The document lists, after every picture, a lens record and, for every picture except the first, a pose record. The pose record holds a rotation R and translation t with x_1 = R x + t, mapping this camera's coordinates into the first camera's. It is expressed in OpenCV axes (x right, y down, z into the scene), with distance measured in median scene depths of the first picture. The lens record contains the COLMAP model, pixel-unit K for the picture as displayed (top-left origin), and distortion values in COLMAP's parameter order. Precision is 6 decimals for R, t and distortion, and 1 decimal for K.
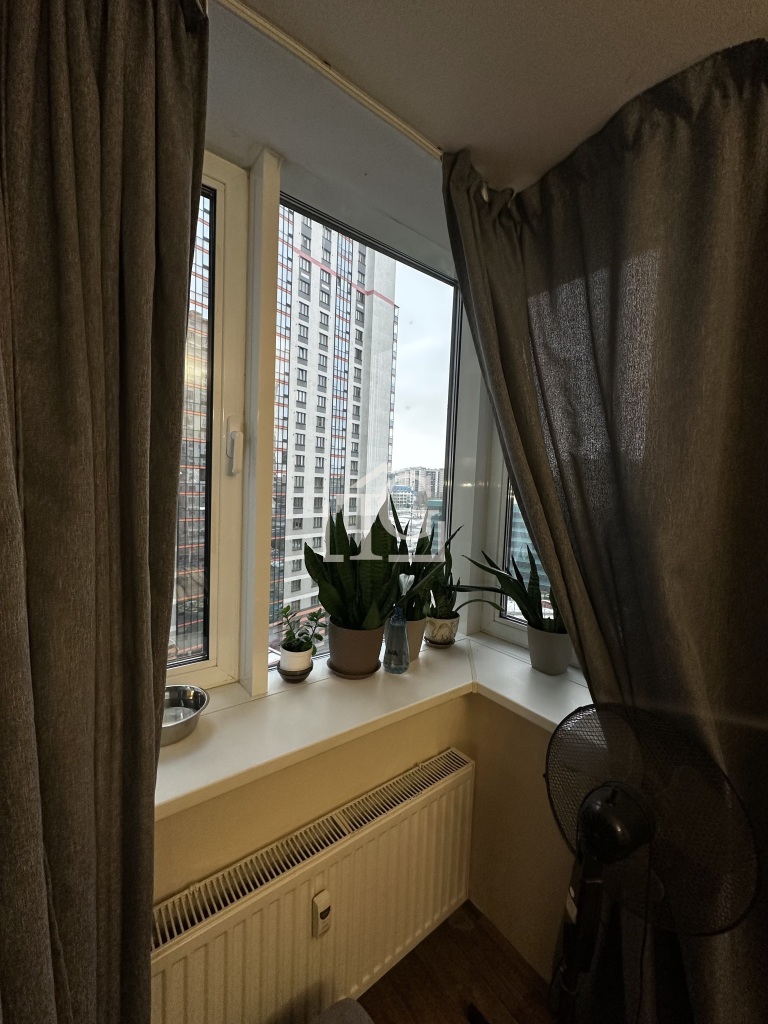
lens RADIAL K [[407.4, 0, 380.3], [0, 407.4, 511.4], [0, 0, 1]] dist [-0.001051, 0.000532]
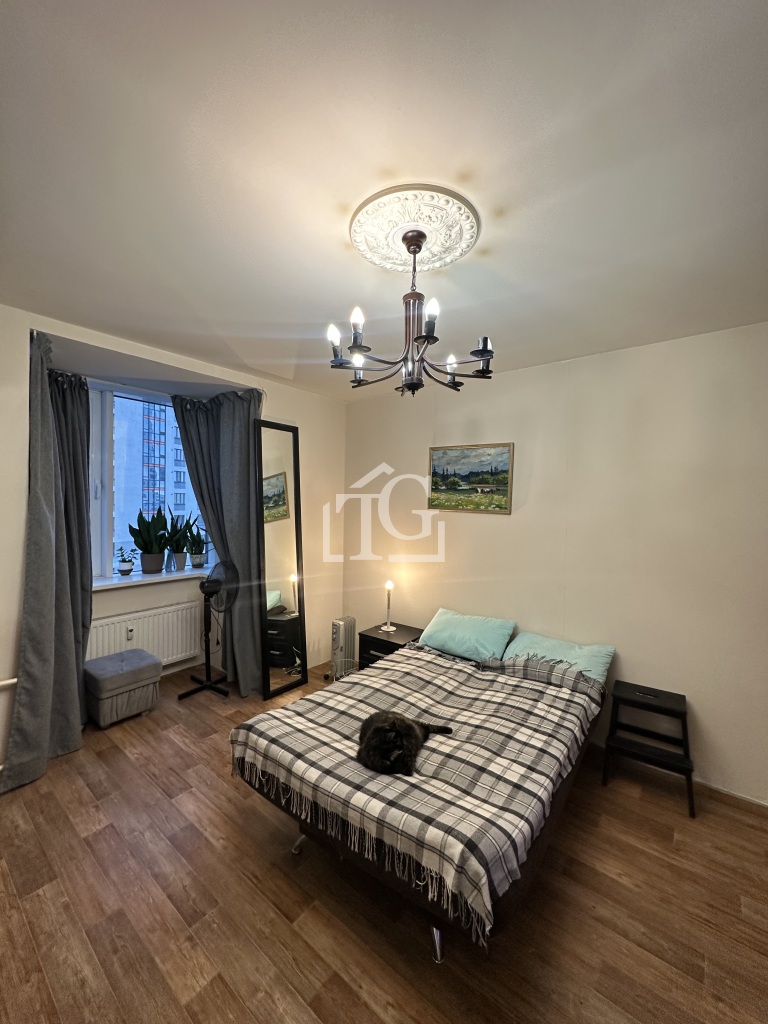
lens RADIAL K [[407.4, 0, 384.6], [0, 407.4, 507.9], [0, 0, 1]] dist [-0.001051, 0.000532]
pose [[0.966060, -0.035604, 0.255851, 0.779220], [0.045503, 0.998423, -0.032873, 0.144446], [-0.254277, 0.043399, 0.966157, -2.072351]]
